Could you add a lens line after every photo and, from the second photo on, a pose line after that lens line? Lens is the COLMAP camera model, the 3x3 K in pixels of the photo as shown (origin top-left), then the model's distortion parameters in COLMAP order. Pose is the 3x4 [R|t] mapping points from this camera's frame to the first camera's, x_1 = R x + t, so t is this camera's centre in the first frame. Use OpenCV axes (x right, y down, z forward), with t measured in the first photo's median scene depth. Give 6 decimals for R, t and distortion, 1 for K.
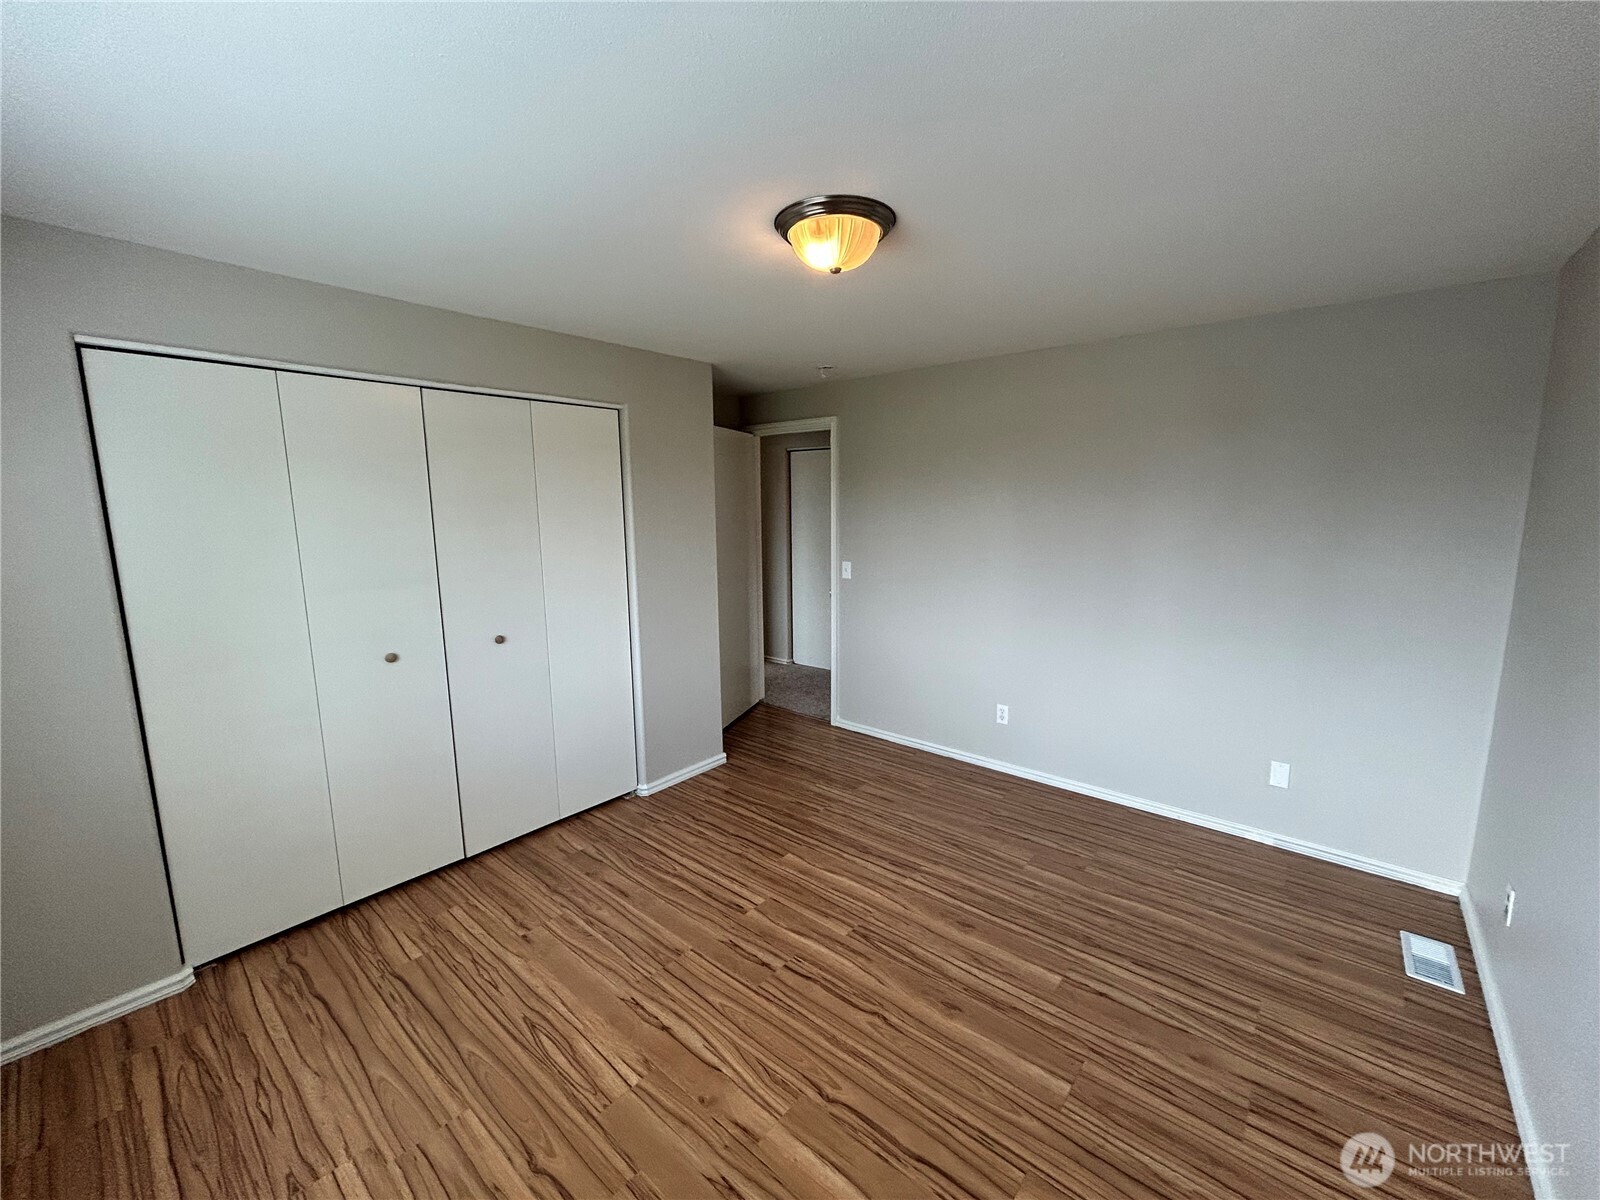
lens RADIAL K [[649.4, 0, 802.2], [0, 649.4, 600.2], [0, 0, 1]] dist [-0.000185, 0.000062]
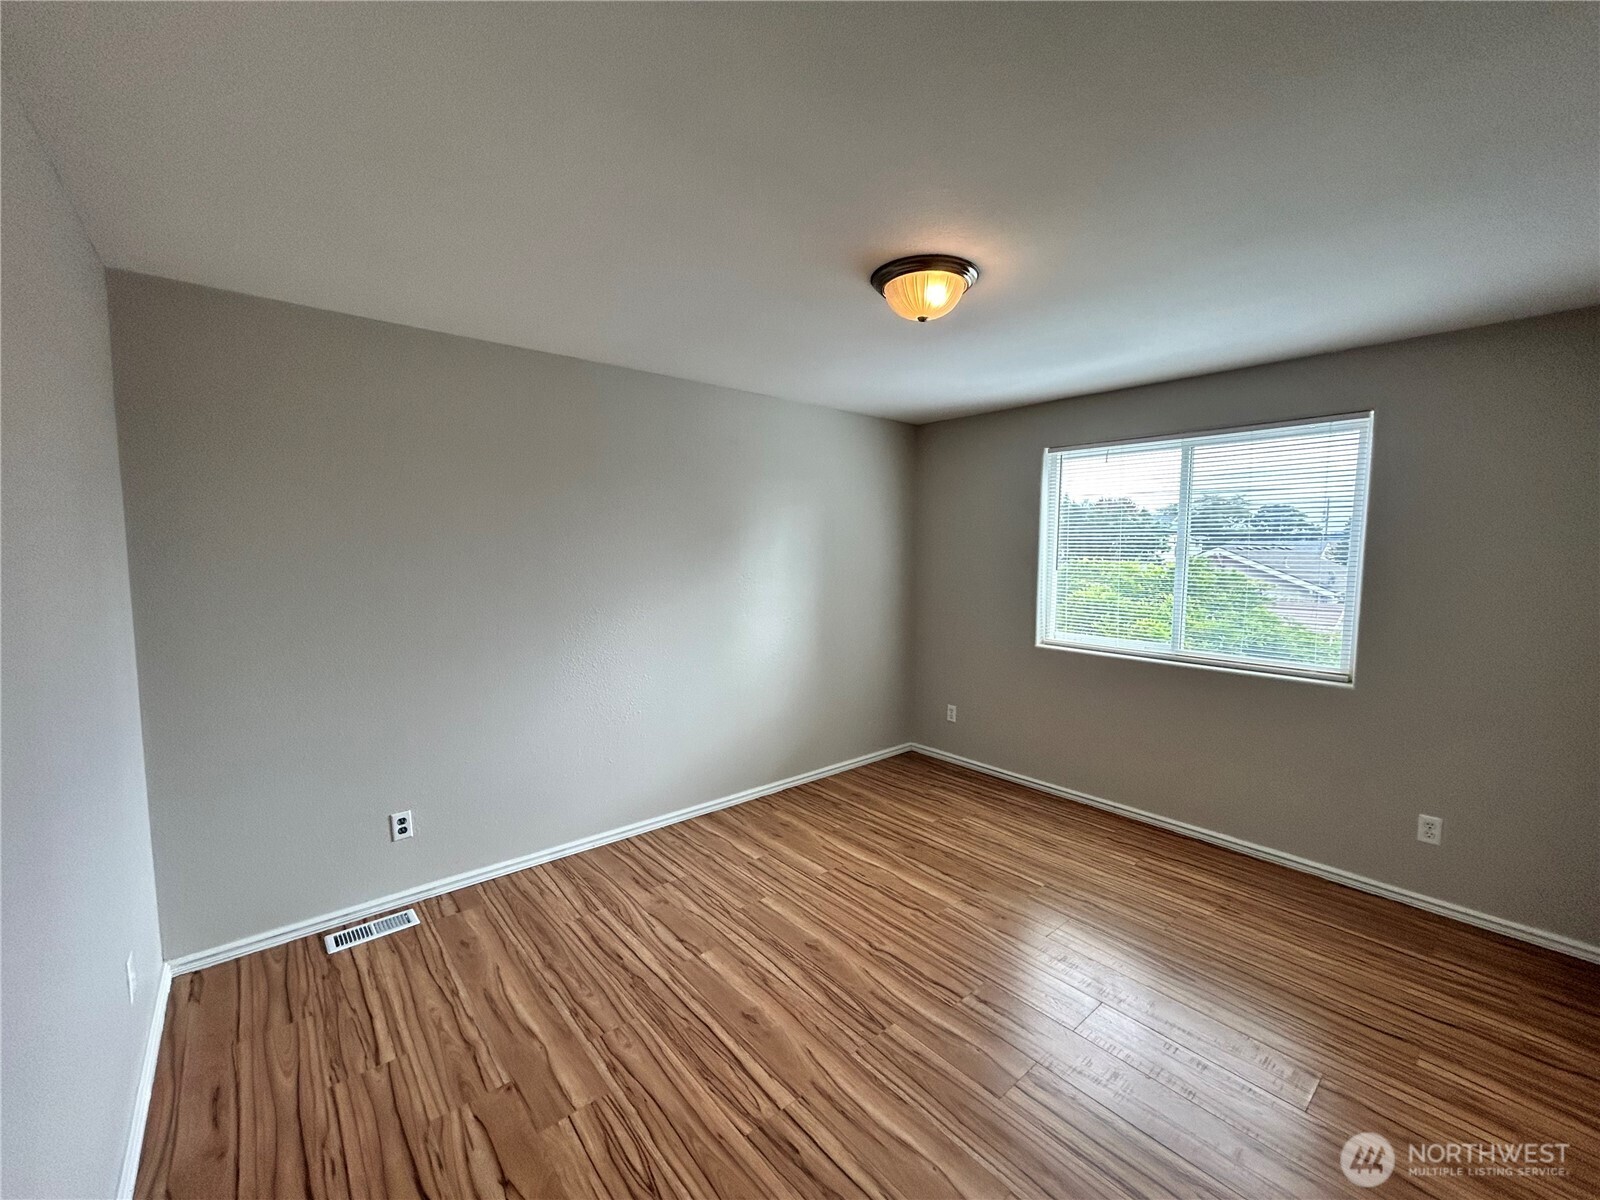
lens RADIAL K [[649.4, 0, 802.2], [0, 649.4, 600.2], [0, 0, 1]] dist [-0.000185, 0.000062]
pose [[-0.987321, -0.011827, 0.158298, 0.061421], [0.025151, 0.972969, 0.229560, -0.240116], [-0.156734, 0.230631, -0.960335, 1.821227]]
